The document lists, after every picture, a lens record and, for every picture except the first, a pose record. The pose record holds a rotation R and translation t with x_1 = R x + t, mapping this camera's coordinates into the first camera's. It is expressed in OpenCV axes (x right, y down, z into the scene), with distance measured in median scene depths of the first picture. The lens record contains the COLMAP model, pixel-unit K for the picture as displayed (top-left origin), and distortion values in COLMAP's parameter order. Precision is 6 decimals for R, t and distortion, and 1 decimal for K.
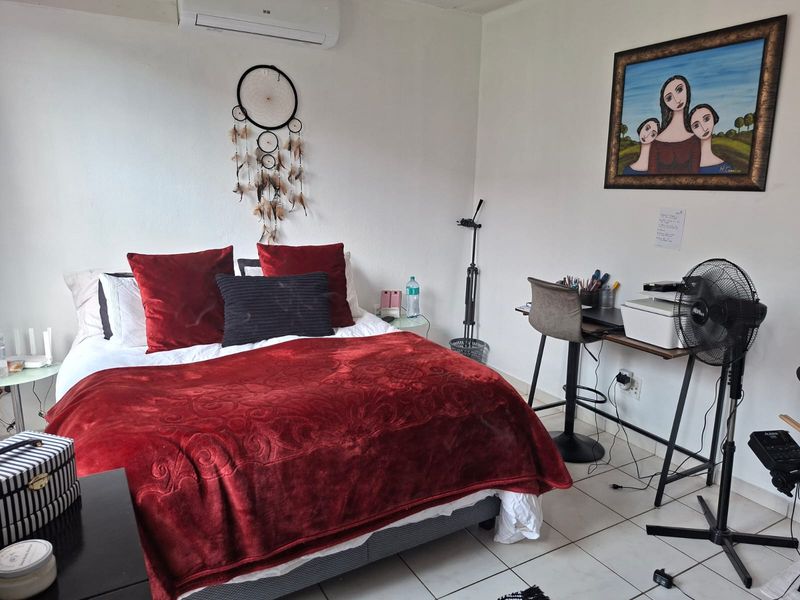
lens RADIAL K [[564.1, 0, 400.0], [0, 564.1, 300.0], [0, 0, 1]] dist [0.005037, -0.004302]
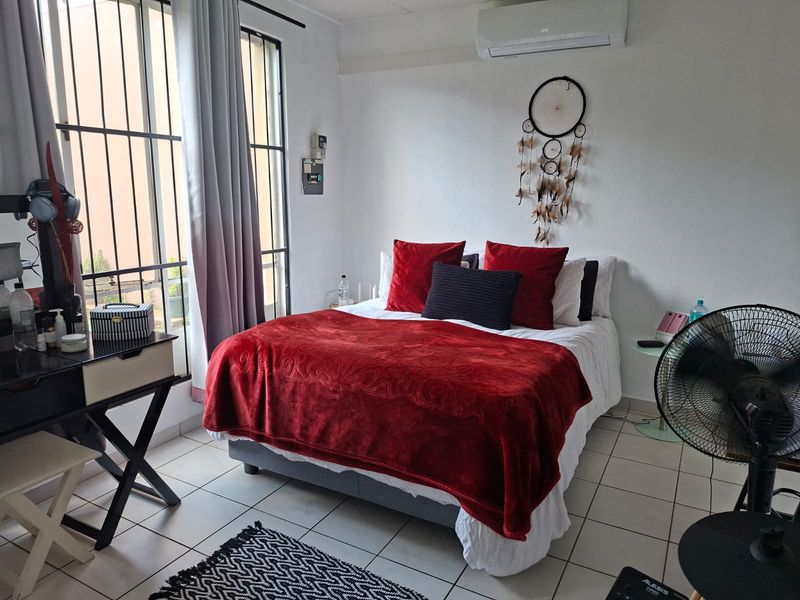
lens RADIAL K [[564.1, 0, 400.0], [0, 564.1, 300.0], [0, 0, 1]] dist [0.005037, -0.004302]
pose [[0.490145, 0.159297, -0.856961, 0.590321], [-0.167084, 0.982097, 0.086993, -0.046638], [0.855477, 0.100546, 0.507987, 0.248613]]
